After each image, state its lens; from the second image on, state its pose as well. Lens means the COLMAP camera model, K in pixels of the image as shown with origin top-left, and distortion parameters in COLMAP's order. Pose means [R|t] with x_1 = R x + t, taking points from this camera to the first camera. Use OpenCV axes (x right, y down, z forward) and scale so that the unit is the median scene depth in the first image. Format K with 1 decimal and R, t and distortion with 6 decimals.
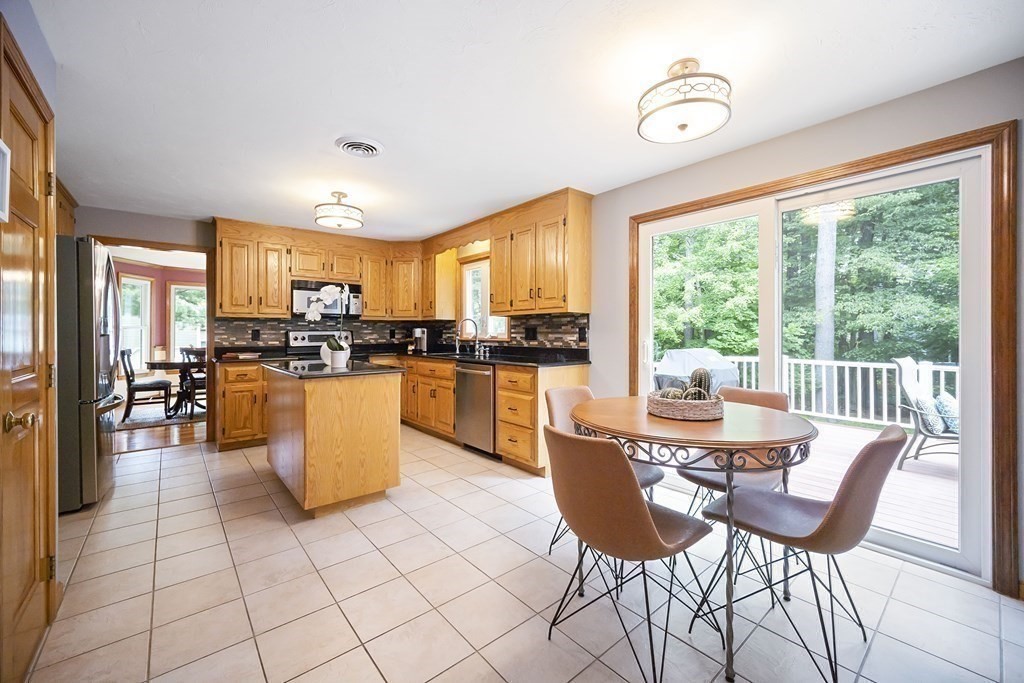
lens RADIAL K [[400.2, 0, 498.0], [0, 400.2, 337.7], [0, 0, 1]] dist [-0.000360, -0.000148]
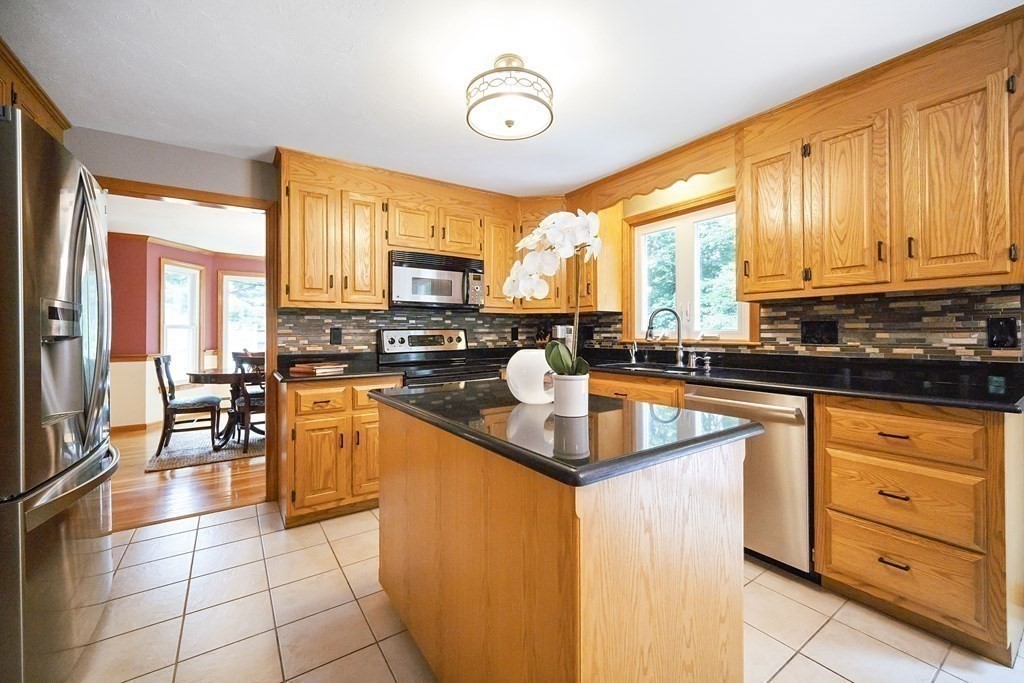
lens RADIAL K [[410.3, 0, 506.8], [0, 410.3, 335.6], [0, 0, 1]] dist [-0.000724, -0.000407]
pose [[0.995702, -0.003351, -0.092556, -0.264022], [0.002913, 0.999984, -0.004868, -0.003227], [0.092571, 0.004577, 0.995696, 0.354776]]
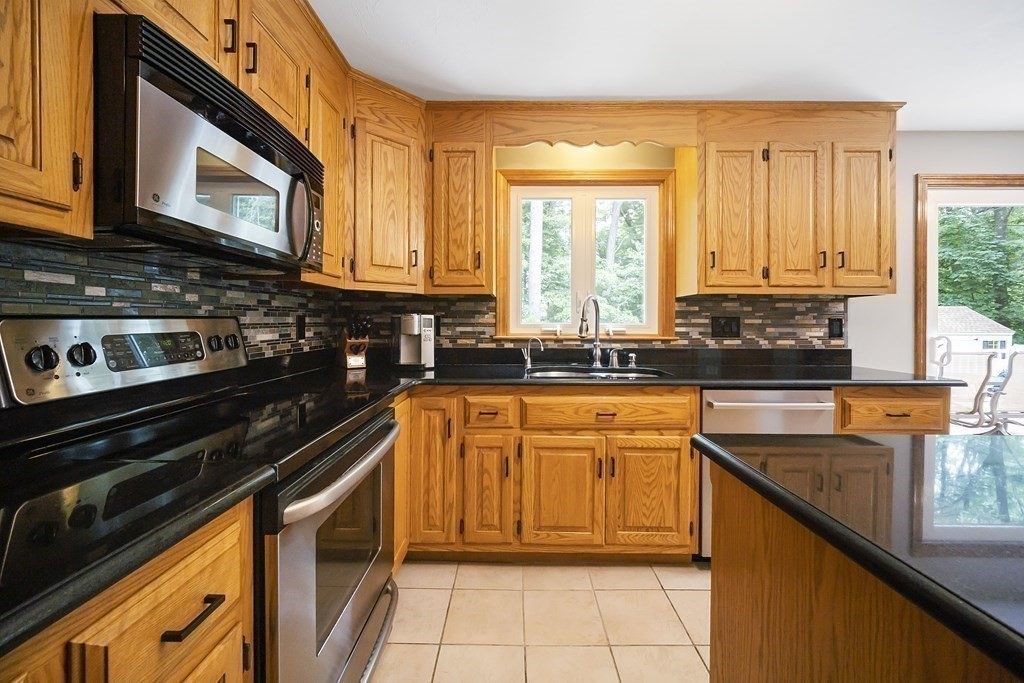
lens RADIAL K [[417.0, 0, 511.8], [0, 417.0, 325.9], [0, 0, 1]] dist [0.000343, -0.000089]
pose [[0.639907, -0.004536, 0.768439, -0.542257], [0.005187, 0.999985, 0.001584, -0.012427], [-0.768435, 0.002972, 0.639921, 0.757786]]
